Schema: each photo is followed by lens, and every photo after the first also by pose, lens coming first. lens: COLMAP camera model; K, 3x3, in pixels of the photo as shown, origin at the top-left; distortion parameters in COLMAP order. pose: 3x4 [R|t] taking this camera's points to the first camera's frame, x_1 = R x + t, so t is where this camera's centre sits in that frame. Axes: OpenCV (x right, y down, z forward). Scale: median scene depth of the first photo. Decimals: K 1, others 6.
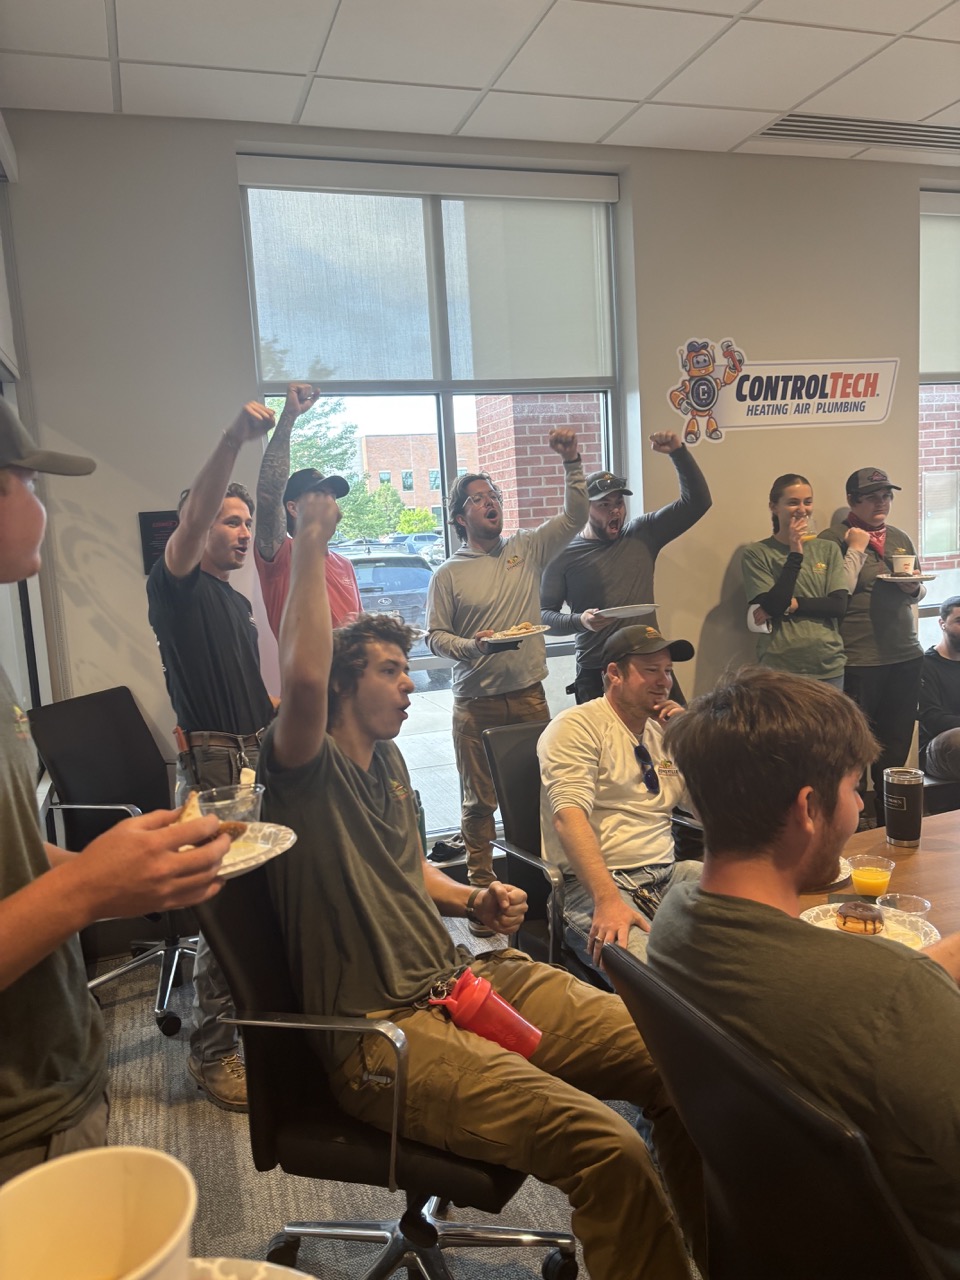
lens RADIAL K [[980.2, 0, 480.4], [0, 980.2, 642.3], [0, 0, 1]] dist [-0.008065, -0.010970]
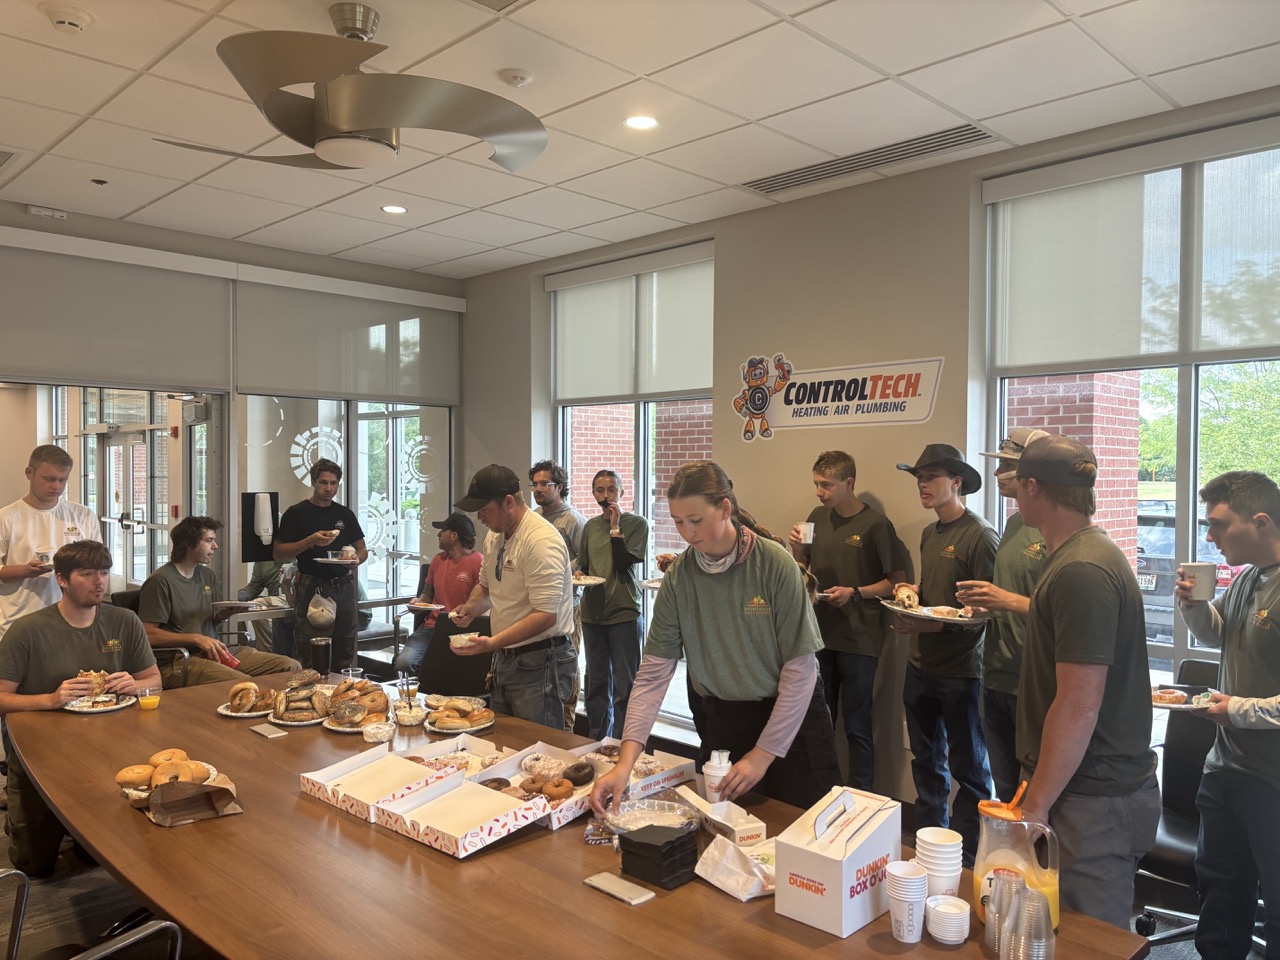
lens RADIAL K [[980.2, 0, 640.8], [0, 980.2, 479.3], [0, 0, 1]] dist [-0.008065, -0.010970]
pose [[0.462146, 0.058204, -0.884892, 1.199222], [-0.161217, 0.986730, -0.019296, -0.108016], [0.872026, 0.151577, 0.465397, 0.318844]]
